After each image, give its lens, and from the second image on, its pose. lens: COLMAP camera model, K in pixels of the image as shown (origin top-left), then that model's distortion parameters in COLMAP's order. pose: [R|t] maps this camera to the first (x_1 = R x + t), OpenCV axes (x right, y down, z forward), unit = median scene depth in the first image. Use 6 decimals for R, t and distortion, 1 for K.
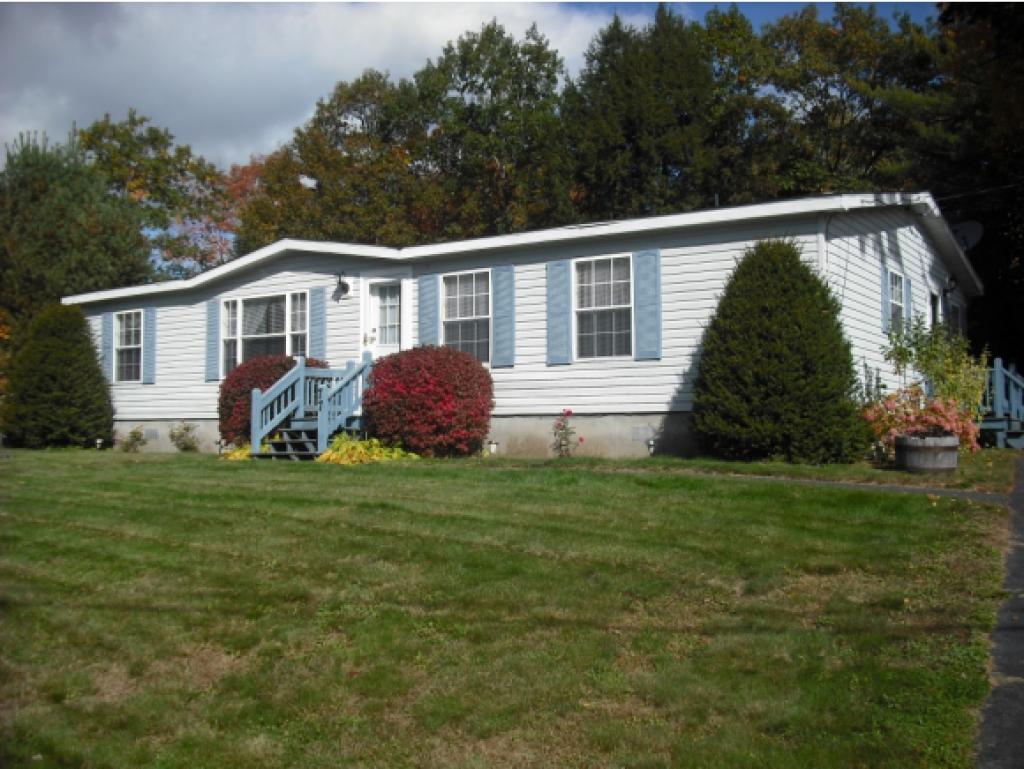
lens RADIAL K [[1116.7, 0, 512.0], [0, 1116.7, 384.5], [0, 0, 1]] dist [-0.121459, -0.007784]
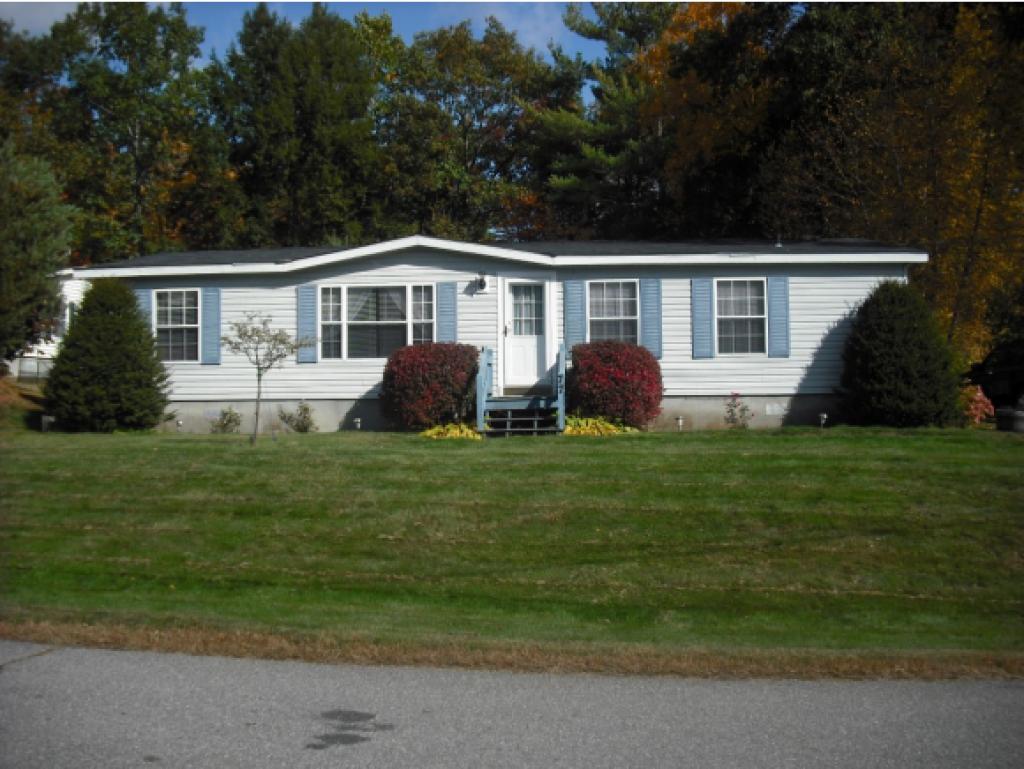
lens RADIAL K [[1116.7, 0, 512.0], [0, 1116.7, 384.5], [0, 0, 1]] dist [-0.121459, -0.007784]
pose [[0.843440, 0.001848, 0.537220, -0.796198], [-0.016035, 0.999635, 0.021737, -0.010564], [-0.536984, -0.026949, 0.843162, 0.014619]]
